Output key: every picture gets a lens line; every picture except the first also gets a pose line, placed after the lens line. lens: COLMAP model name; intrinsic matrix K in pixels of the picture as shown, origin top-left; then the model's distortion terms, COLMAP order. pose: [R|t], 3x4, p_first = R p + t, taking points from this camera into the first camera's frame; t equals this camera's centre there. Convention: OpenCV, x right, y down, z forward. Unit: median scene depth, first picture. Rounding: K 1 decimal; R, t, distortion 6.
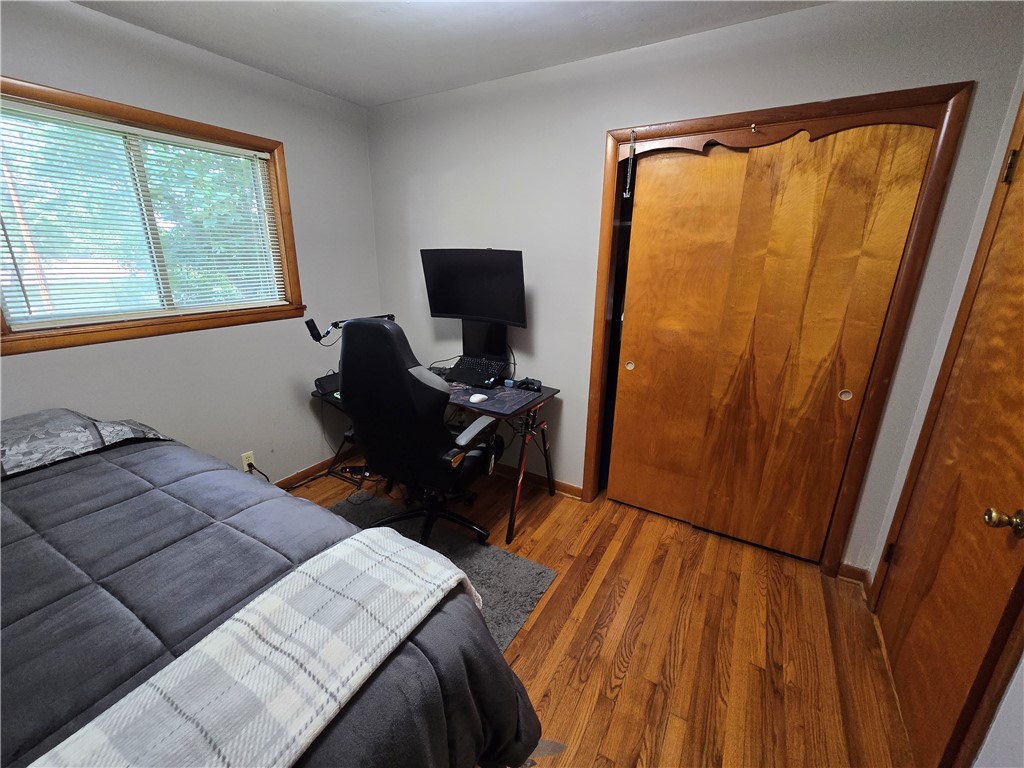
lens RADIAL K [[422.3, 0, 507.3], [0, 422.3, 380.6], [0, 0, 1]] dist [-0.001556, -0.000071]
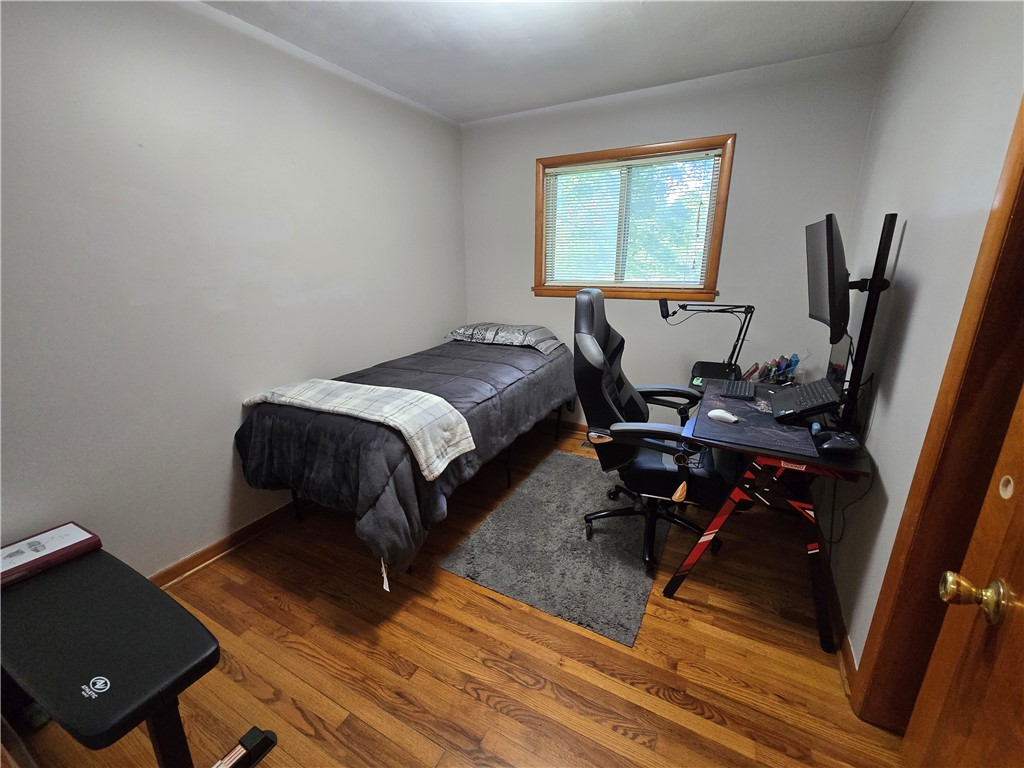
lens RADIAL K [[422.3, 0, 508.7], [0, 422.3, 380.0], [0, 0, 1]] dist [-0.001556, -0.000071]
pose [[0.040092, 0.262156, -0.964192, 0.814669], [-0.275818, 0.930379, 0.241494, -0.124622], [0.960373, 0.256259, 0.109608, 0.667475]]
